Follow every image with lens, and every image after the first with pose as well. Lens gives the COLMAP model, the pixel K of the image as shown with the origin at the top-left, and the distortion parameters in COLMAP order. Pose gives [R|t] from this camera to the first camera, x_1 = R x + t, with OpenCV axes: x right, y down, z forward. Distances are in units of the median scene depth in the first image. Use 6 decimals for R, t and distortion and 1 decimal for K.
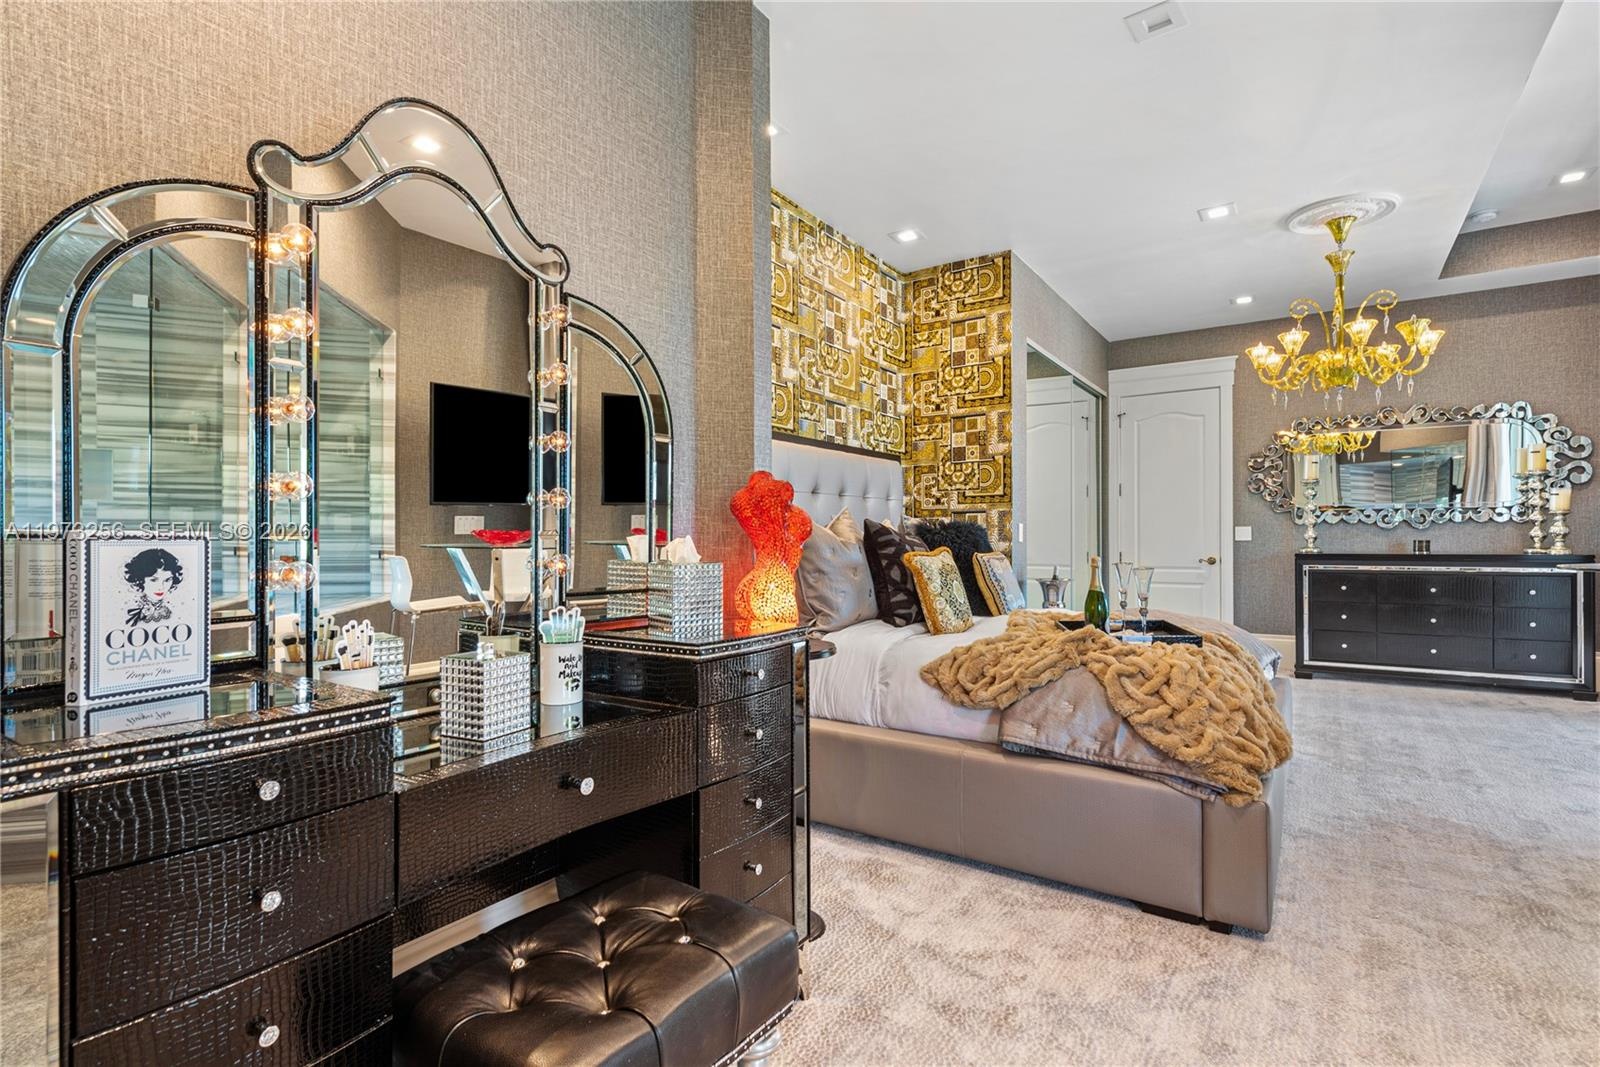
lens RADIAL K [[773.4, 0, 800.7], [0, 773.4, 535.2], [0, 0, 1]] dist [0.002703, -0.000058]
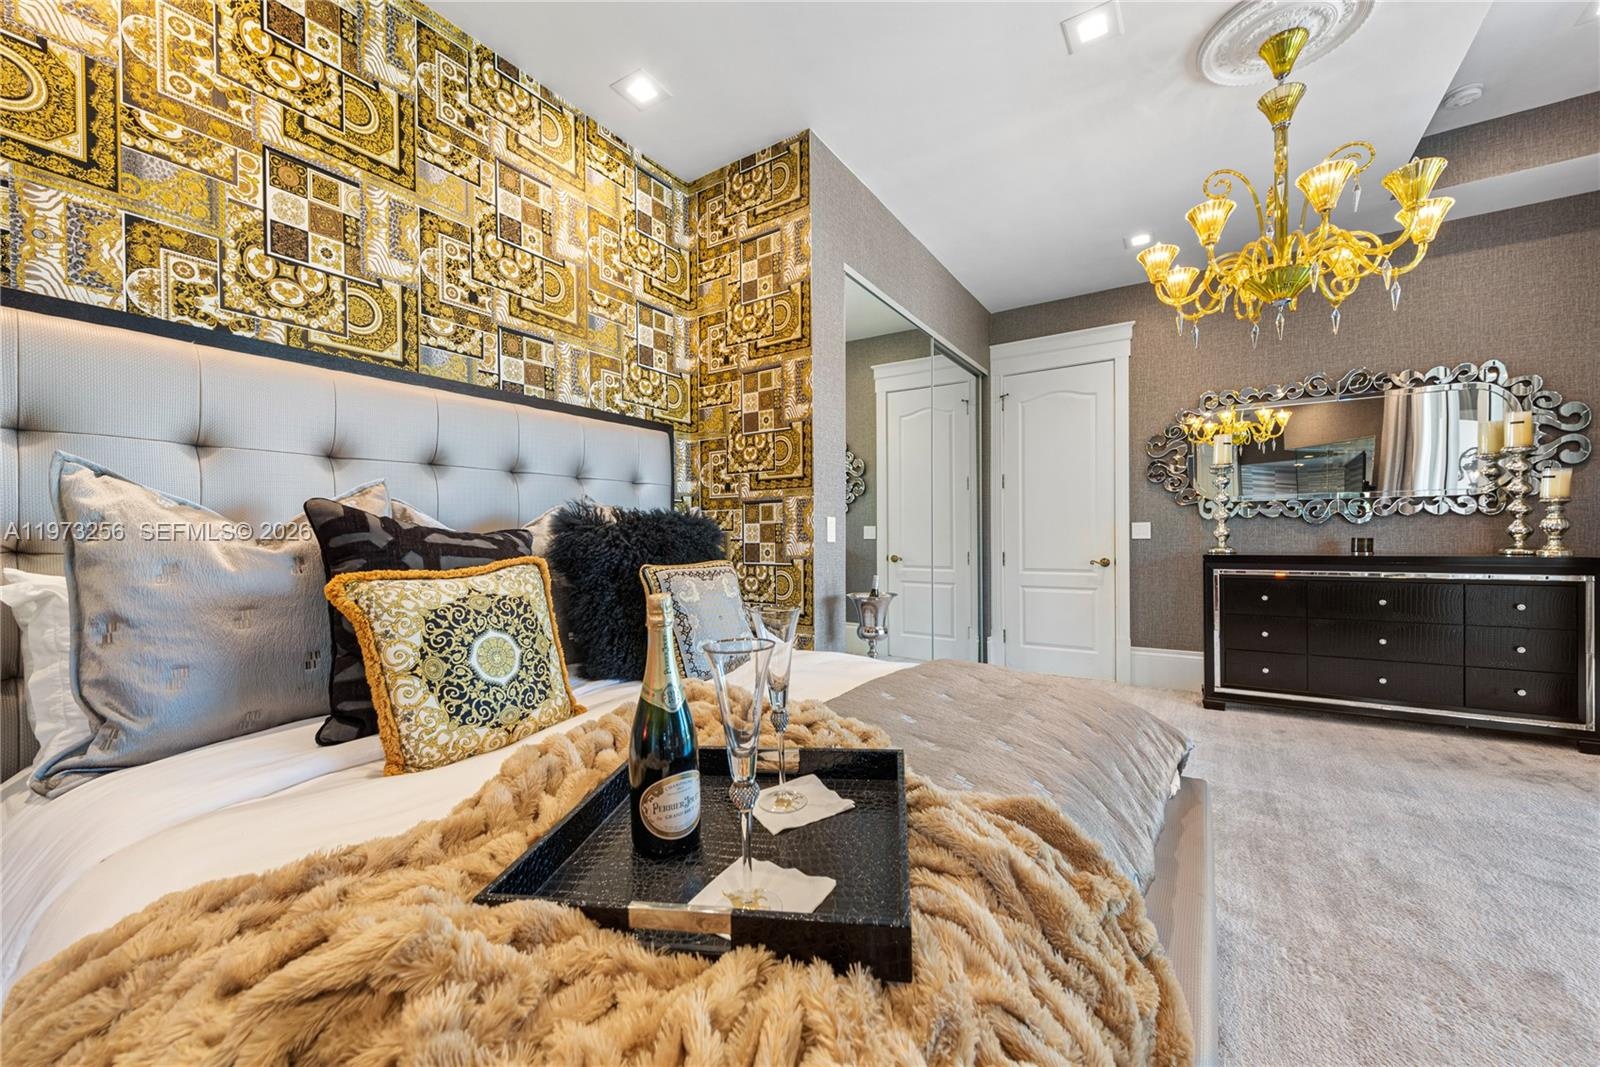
lens RADIAL K [[638.8, 0, 799.3], [0, 638.8, 535.5], [0, 0, 1]] dist [0.009691, -0.000181]
pose [[0.999847, -0.002789, 0.017271, 0.233781], [0.002753, 0.999994, 0.002107, 0.001016], [-0.017277, -0.002059, 0.999849, 0.384988]]
